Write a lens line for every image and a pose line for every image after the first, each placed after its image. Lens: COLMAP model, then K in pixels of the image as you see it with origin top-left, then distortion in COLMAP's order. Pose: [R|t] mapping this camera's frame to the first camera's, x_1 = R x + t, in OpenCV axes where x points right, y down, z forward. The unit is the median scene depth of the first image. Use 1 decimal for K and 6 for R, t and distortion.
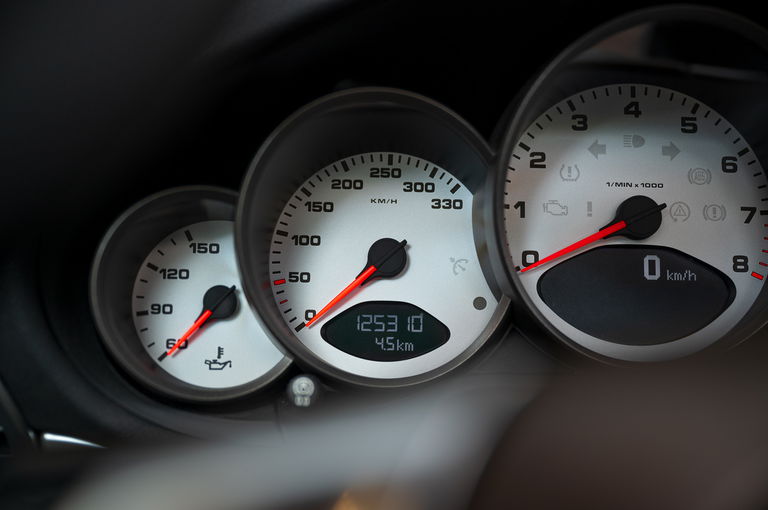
lens RADIAL K [[960.0, 0, 386.4], [0, 960.0, 255.2], [0, 0, 1]] dist [-0.012967, 0.000000]
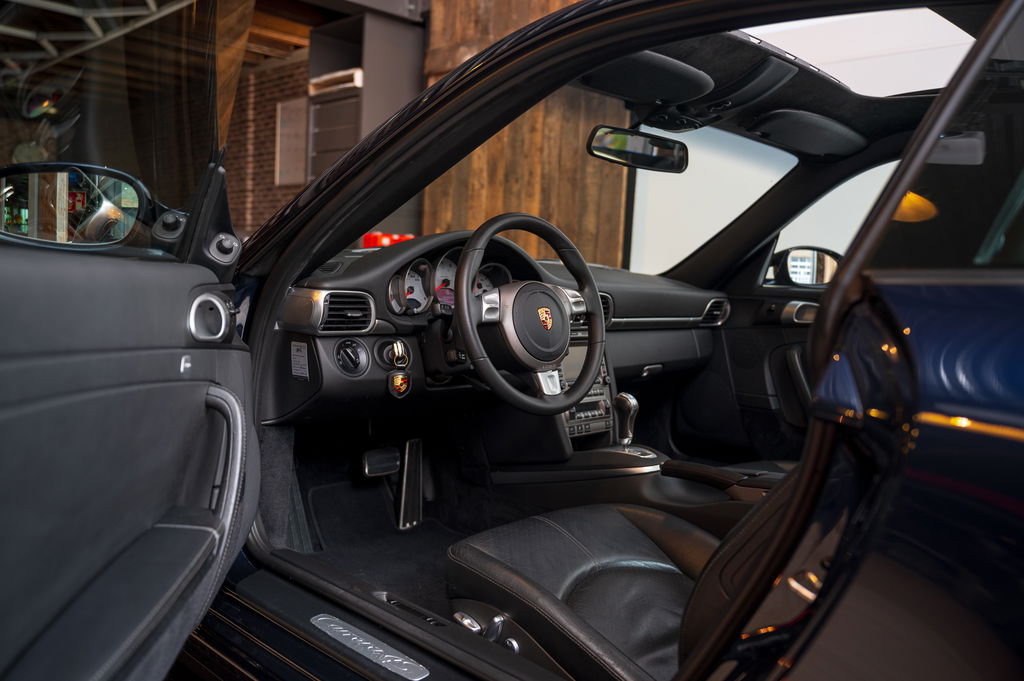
lens RADIAL K [[851.0, 0, 514.1], [0, 851.0, 335.3], [0, 0, 1]] dist [-0.007058, -0.001965]
pose [[0.692042, -0.034647, 0.721025, -2.901427], [0.070202, 0.997343, -0.019456, 0.372227], [-0.718435, 0.064082, 0.692636, -2.534640]]
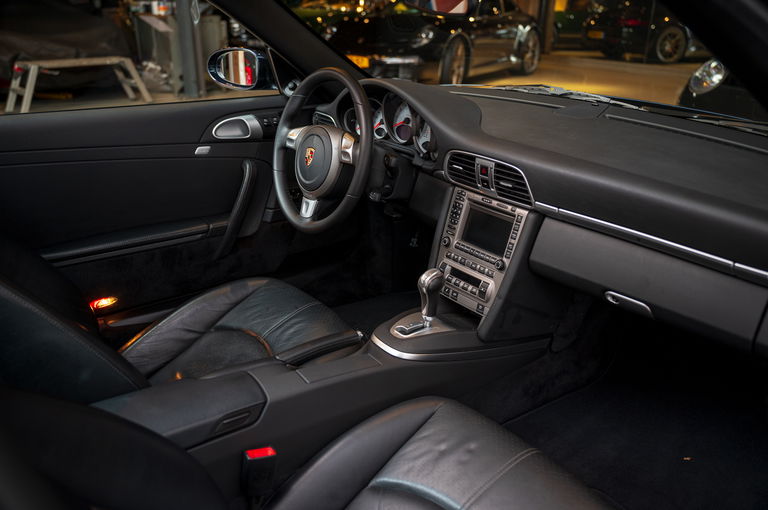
lens RADIAL K [[638.3, 0, 387.9], [0, 638.3, 254.7], [0, 0, 1]] dist [-0.007058, -0.001965]
pose [[0.609718, 0.295706, -0.735393, 3.617256], [-0.123728, 0.951936, 0.280196, -0.369203], [0.782902, -0.079852, 0.616999, -1.829094]]
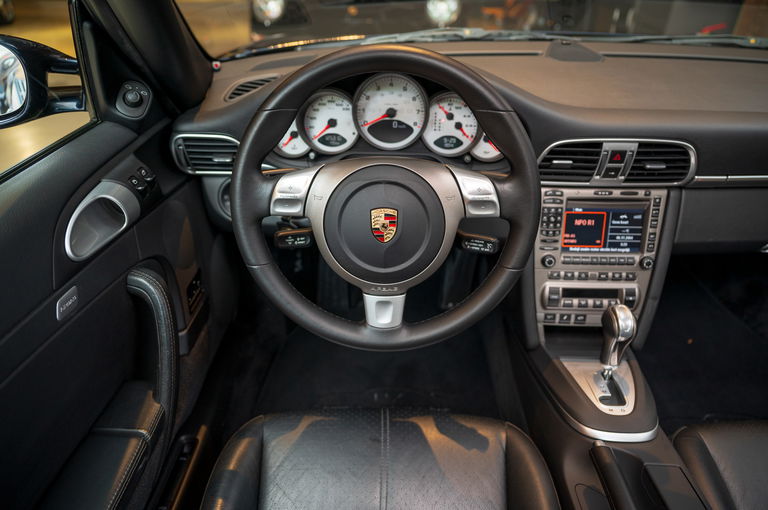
lens RADIAL K [[513.6, 0, 384.2], [0, 513.6, 256.1], [0, 0, 1]] dist [0.000308, 0.000141]
pose [[0.999626, 0.006365, -0.026591, 0.295776], [0.004748, 0.917347, 0.398061, -0.359698], [0.026927, -0.398038, 0.916974, -1.315762]]
